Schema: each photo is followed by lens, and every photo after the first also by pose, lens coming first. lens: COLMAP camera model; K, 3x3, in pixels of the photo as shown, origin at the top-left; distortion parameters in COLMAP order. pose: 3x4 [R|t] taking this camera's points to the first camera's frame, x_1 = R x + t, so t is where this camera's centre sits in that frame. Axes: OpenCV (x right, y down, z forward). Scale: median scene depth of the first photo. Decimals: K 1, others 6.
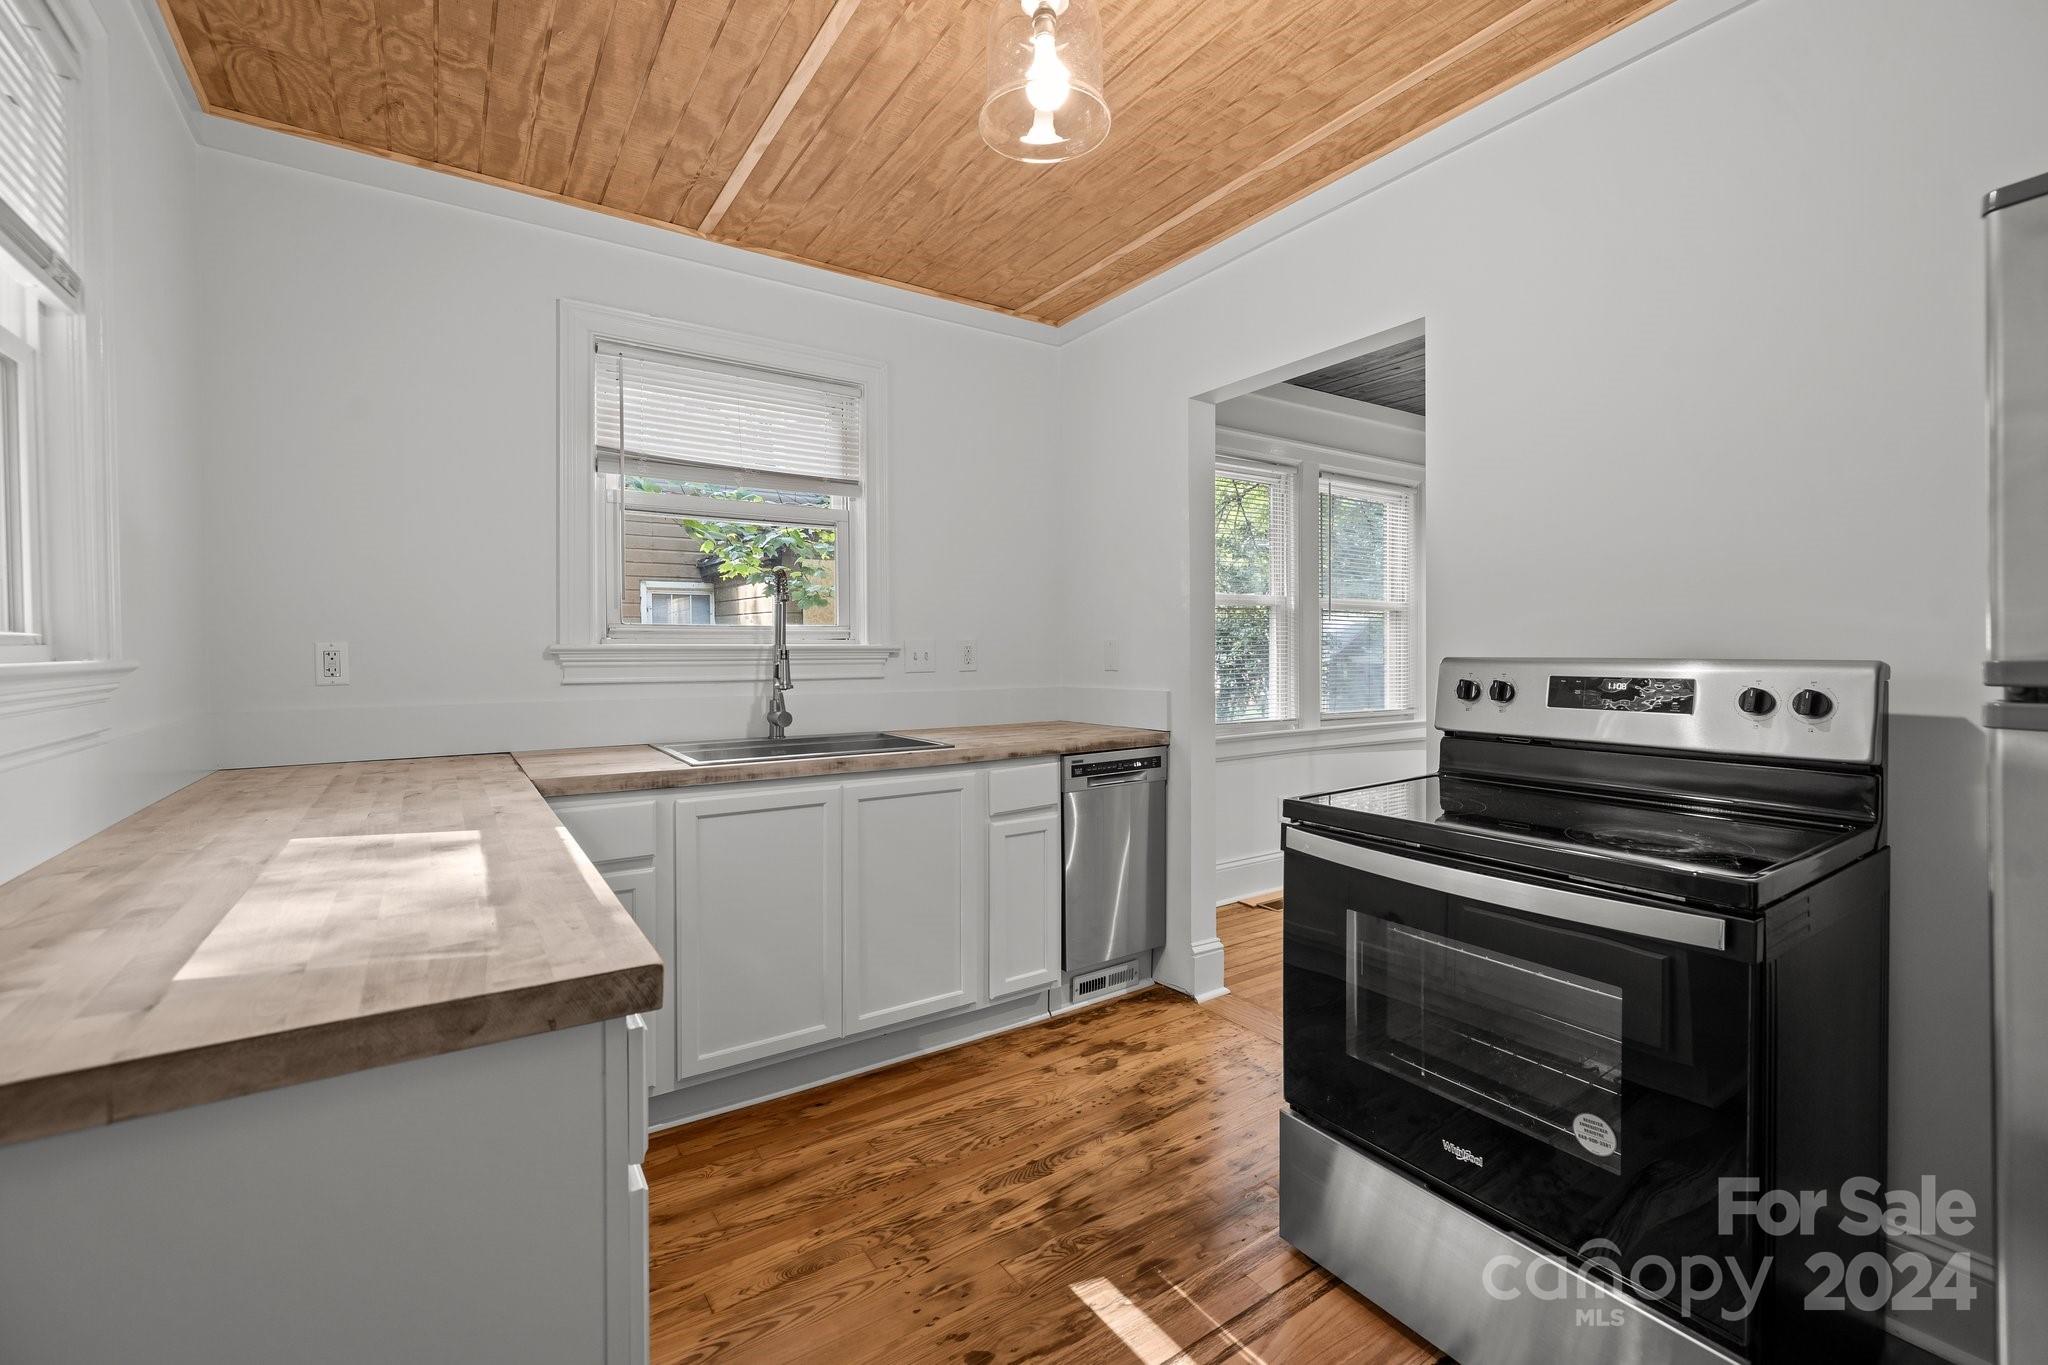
lens RADIAL K [[865.3, 0, 1025.9], [0, 865.3, 666.7], [0, 0, 1]] dist [-0.002195, -0.000208]
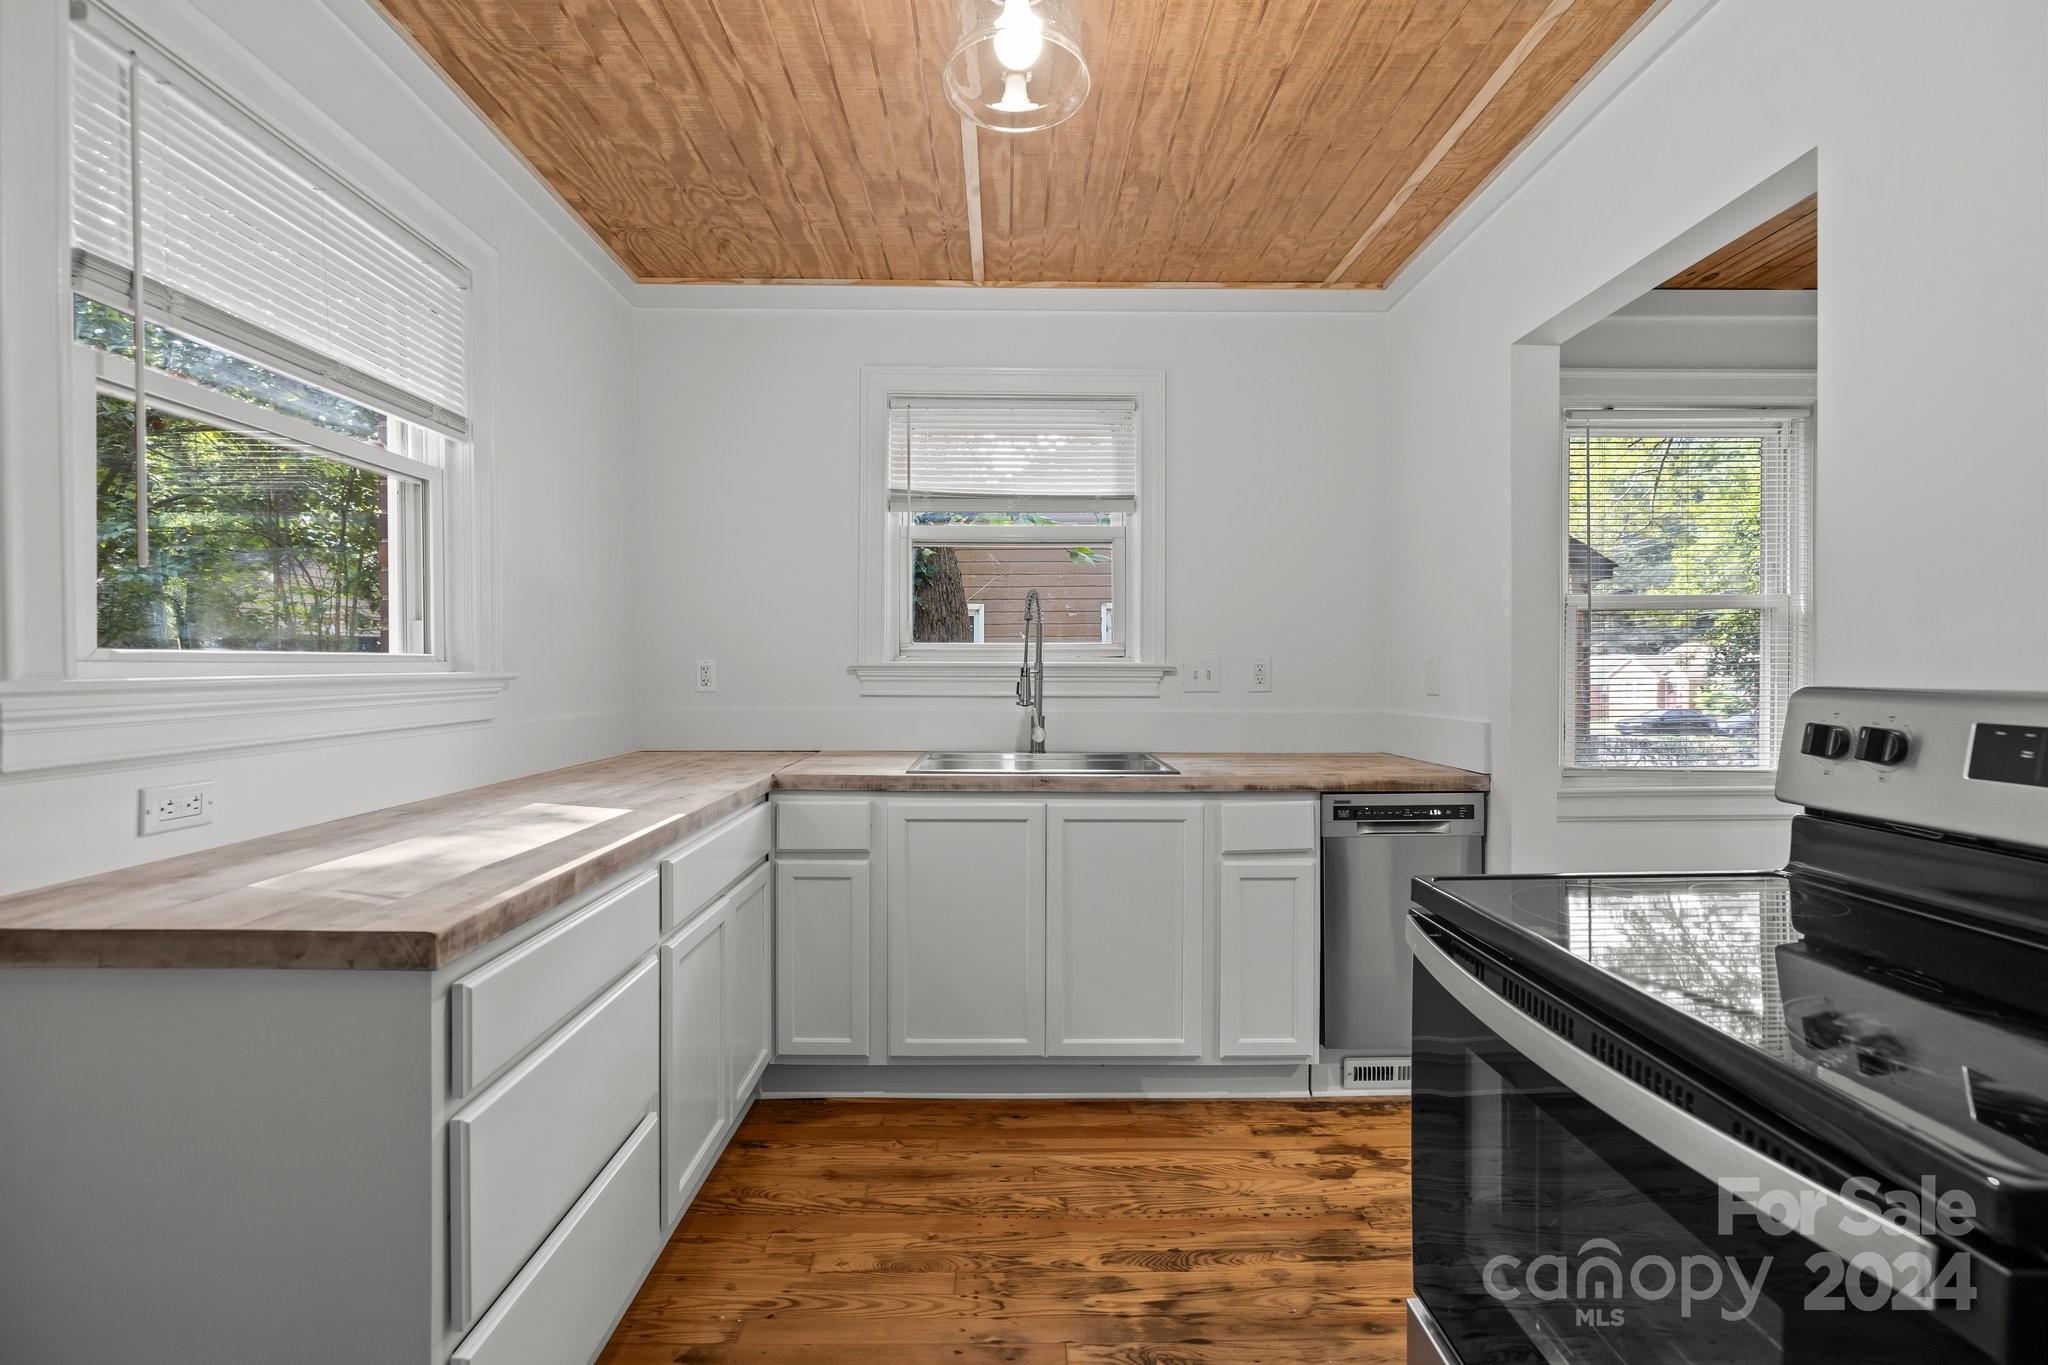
lens RADIAL K [[858.8, 0, 1019.1], [0, 858.8, 677.6], [0, 0, 1]] dist [-0.000252, -0.000110]
pose [[0.837084, 0.012557, -0.546930, 0.305205], [-0.016089, 0.999869, -0.001669, -0.006137], [0.546838, 0.010197, 0.837176, 0.153551]]
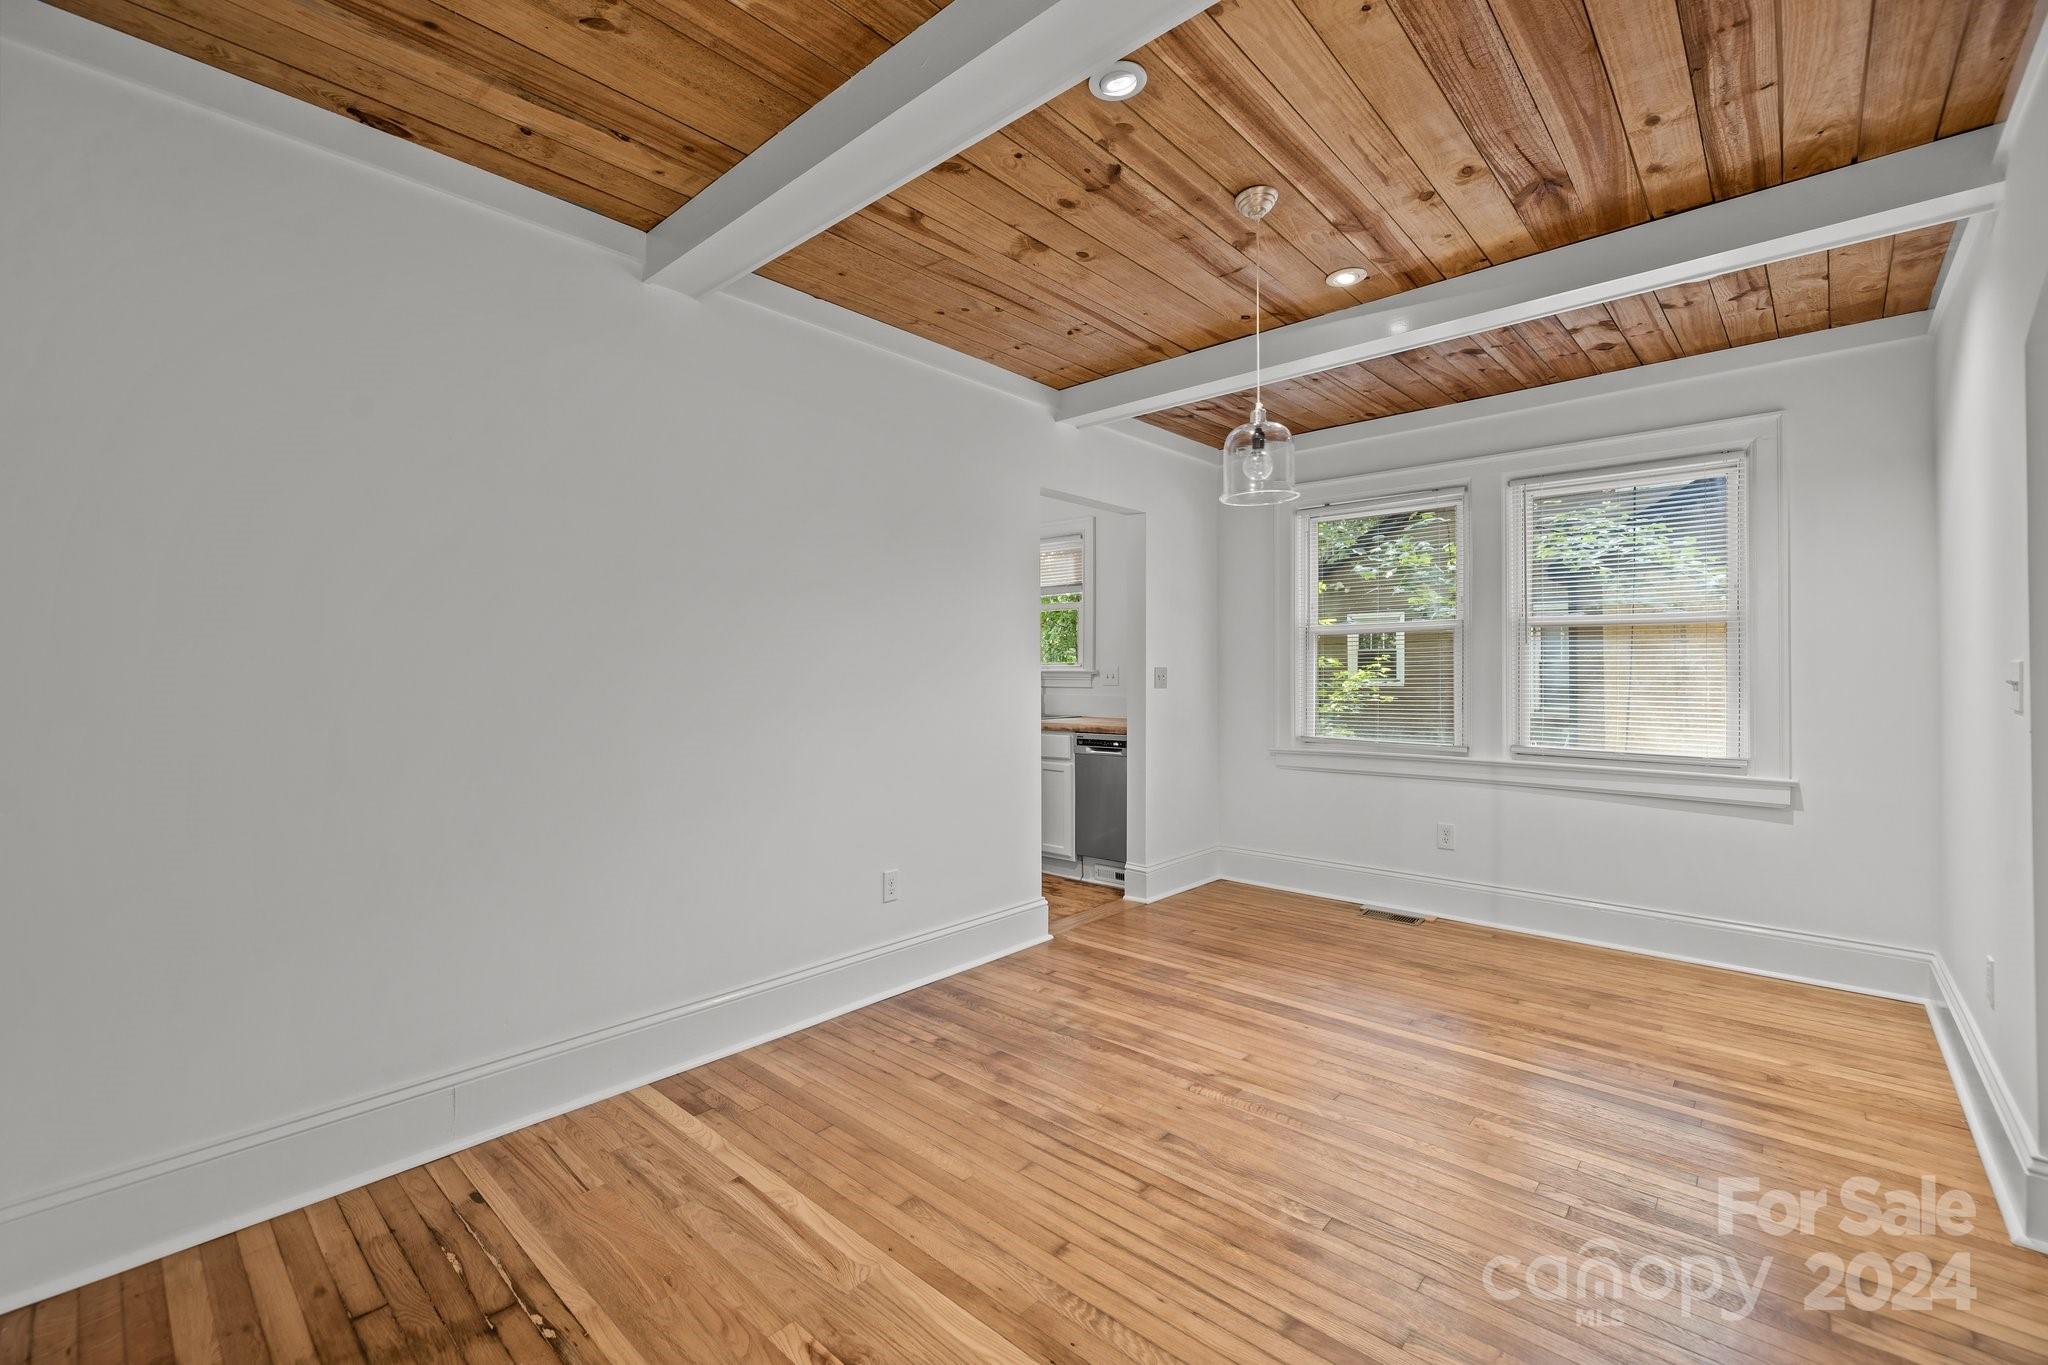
lens RADIAL K [[865.0, 0, 1024.9], [0, 865.0, 669.0], [0, 0, 1]] dist [0.000632, 0.000313]
pose [[0.241319, -0.000909, -0.970445, 2.133075], [-0.020547, 0.999771, -0.006046, -0.019341], [0.970228, 0.021399, 0.241245, 0.555017]]
